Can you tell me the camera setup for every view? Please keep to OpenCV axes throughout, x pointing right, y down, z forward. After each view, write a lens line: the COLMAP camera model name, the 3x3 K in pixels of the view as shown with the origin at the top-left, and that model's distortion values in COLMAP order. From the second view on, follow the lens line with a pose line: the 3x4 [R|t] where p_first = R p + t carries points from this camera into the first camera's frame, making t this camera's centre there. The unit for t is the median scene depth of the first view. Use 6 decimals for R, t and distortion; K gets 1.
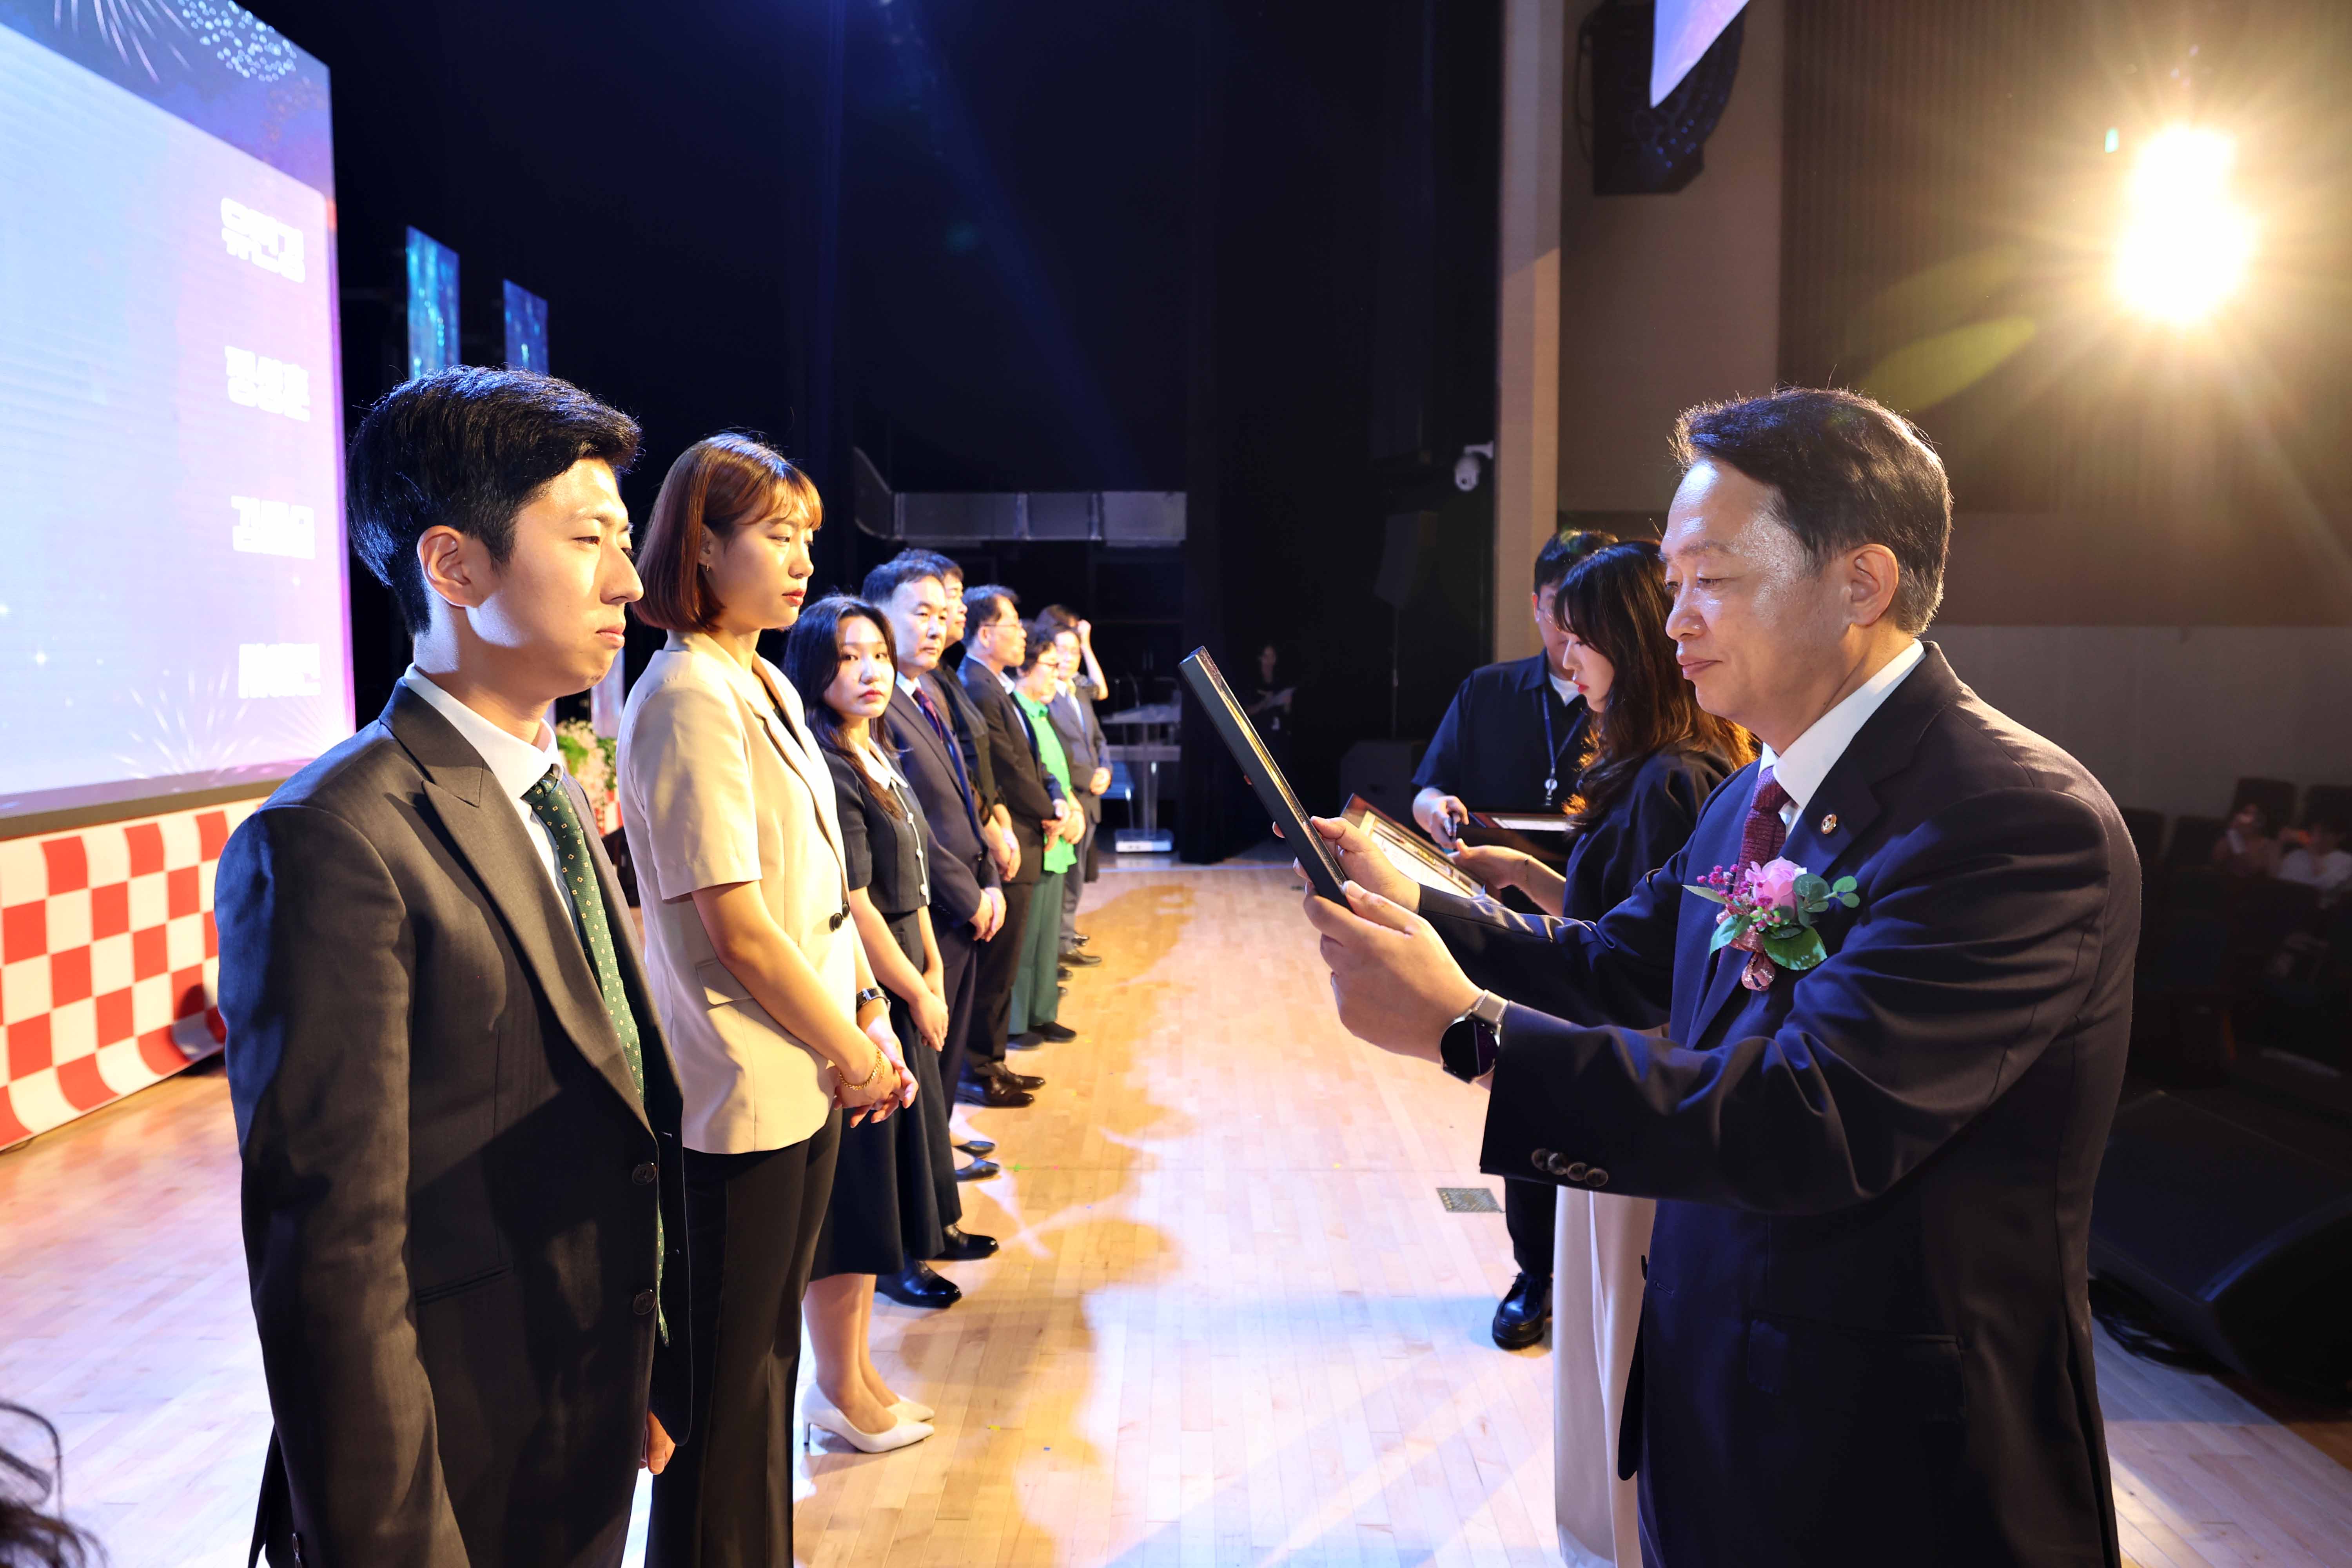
lens RADIAL K [[1421.9, 0, 1165.8], [0, 1421.9, 793.6], [0, 0, 1]] dist [-0.019971, 0.000370]
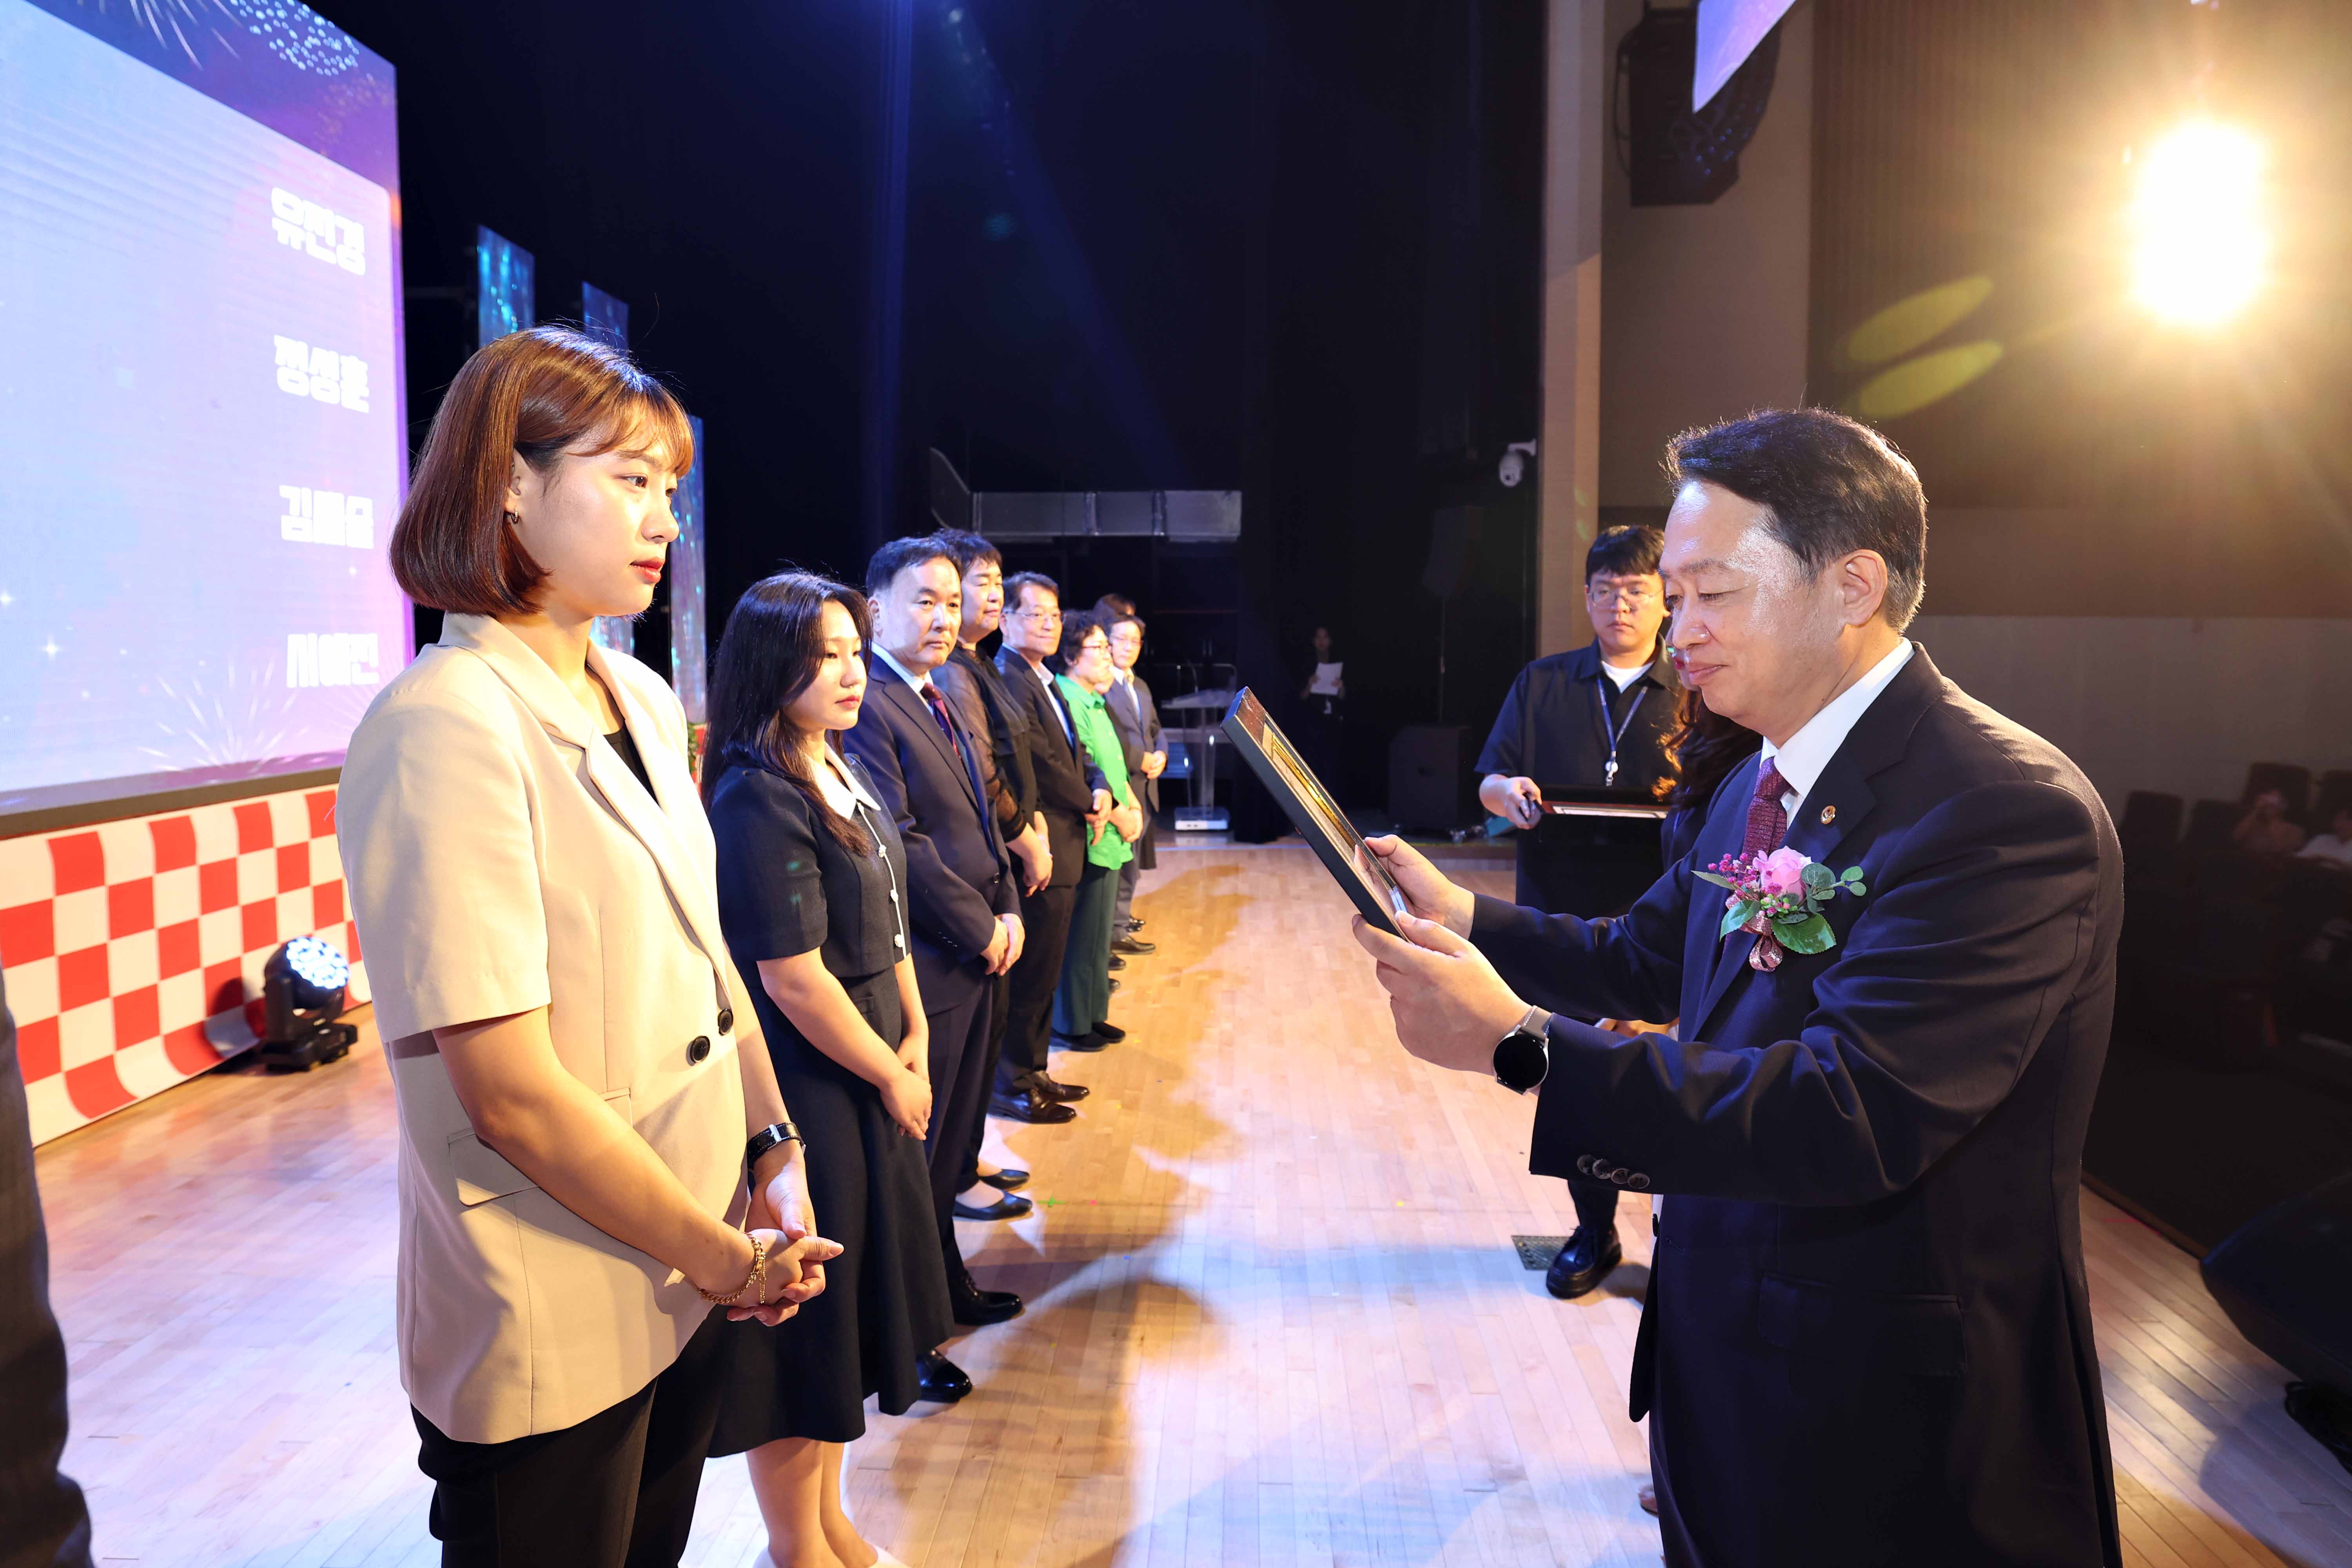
lens RADIAL K [[1247.5, 0, 1212.4], [0, 1247.5, 749.9], [0, 0, 1]] dist [-0.031472, 0.000215]
pose [[0.999926, 0.001659, -0.012035, 0.006367], [-0.001788, 0.999941, -0.010682, -0.015616], [0.012016, 0.010703, 0.999871, 0.141727]]
